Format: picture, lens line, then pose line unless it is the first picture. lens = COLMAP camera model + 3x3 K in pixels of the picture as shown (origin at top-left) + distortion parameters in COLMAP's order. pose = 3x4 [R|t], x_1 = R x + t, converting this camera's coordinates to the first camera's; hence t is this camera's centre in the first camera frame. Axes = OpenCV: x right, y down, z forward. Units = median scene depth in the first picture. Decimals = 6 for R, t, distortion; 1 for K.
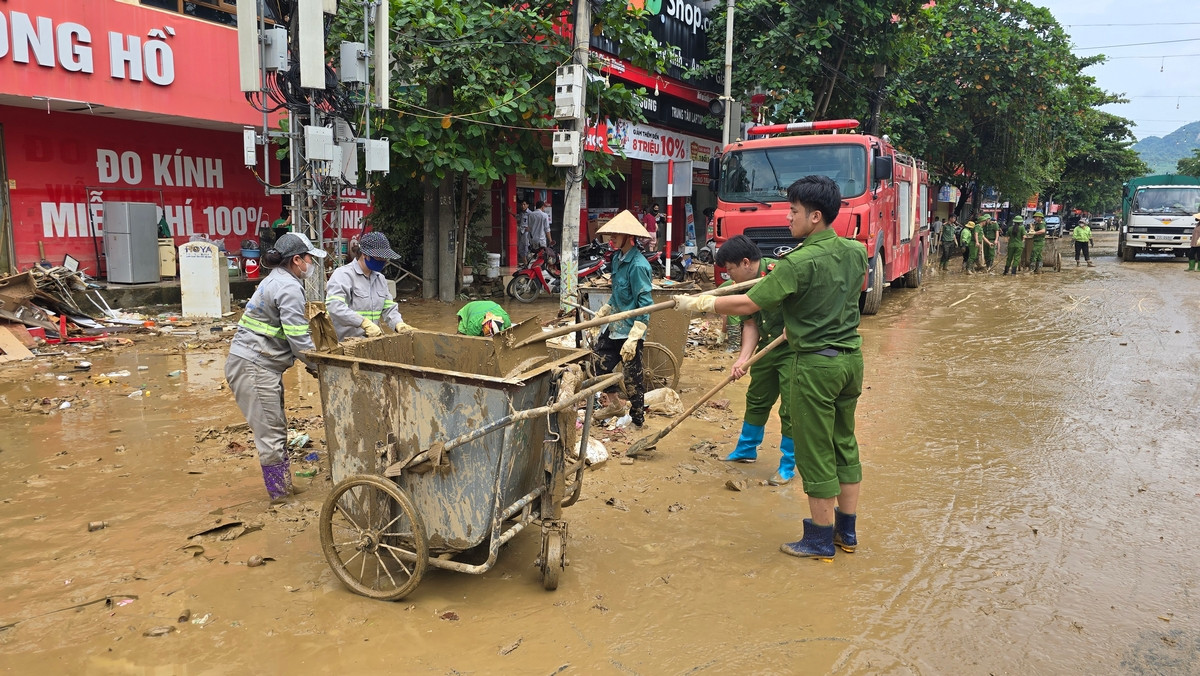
lens RADIAL K [[792.9, 0, 599.2], [0, 792.9, 324.3], [0, 0, 1]] dist [-0.002018, -0.000744]
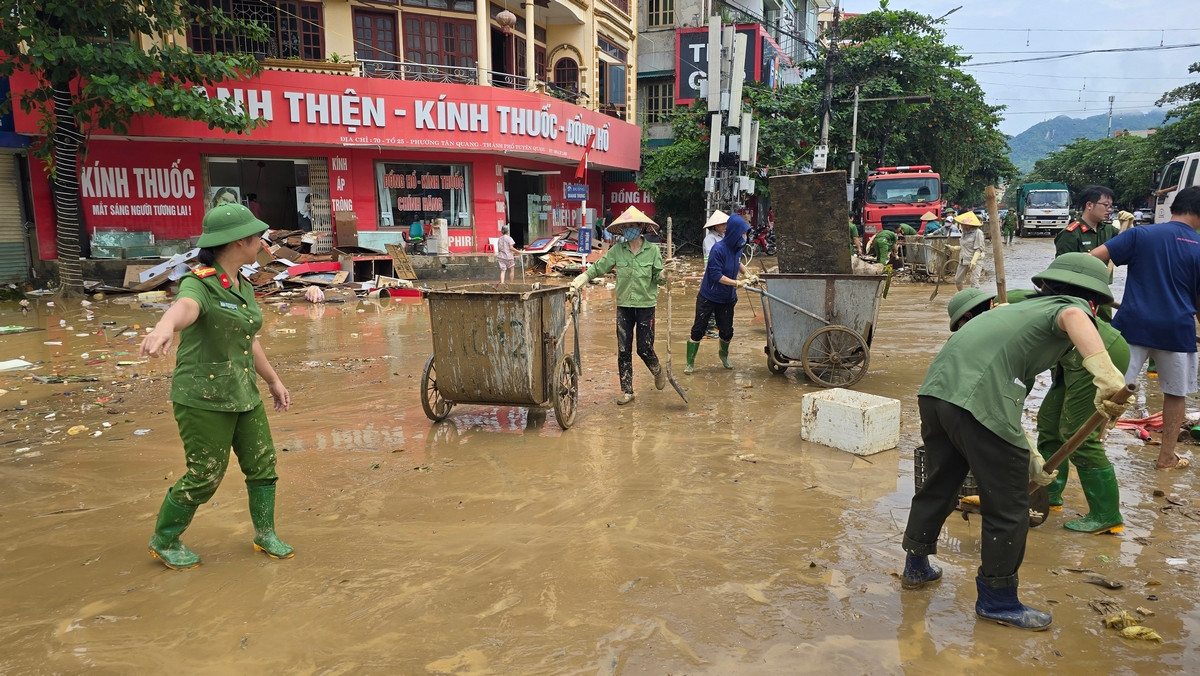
lens RADIAL K [[749.9, 0, 600.0], [0, 749.9, 338.0], [0, 0, 1]] dist [-0.004377, -0.027905]
pose [[0.994505, -0.033664, 0.099128, -0.268437], [0.031430, 0.999218, 0.024011, 0.047214], [-0.099858, -0.020763, 0.994785, -0.327301]]
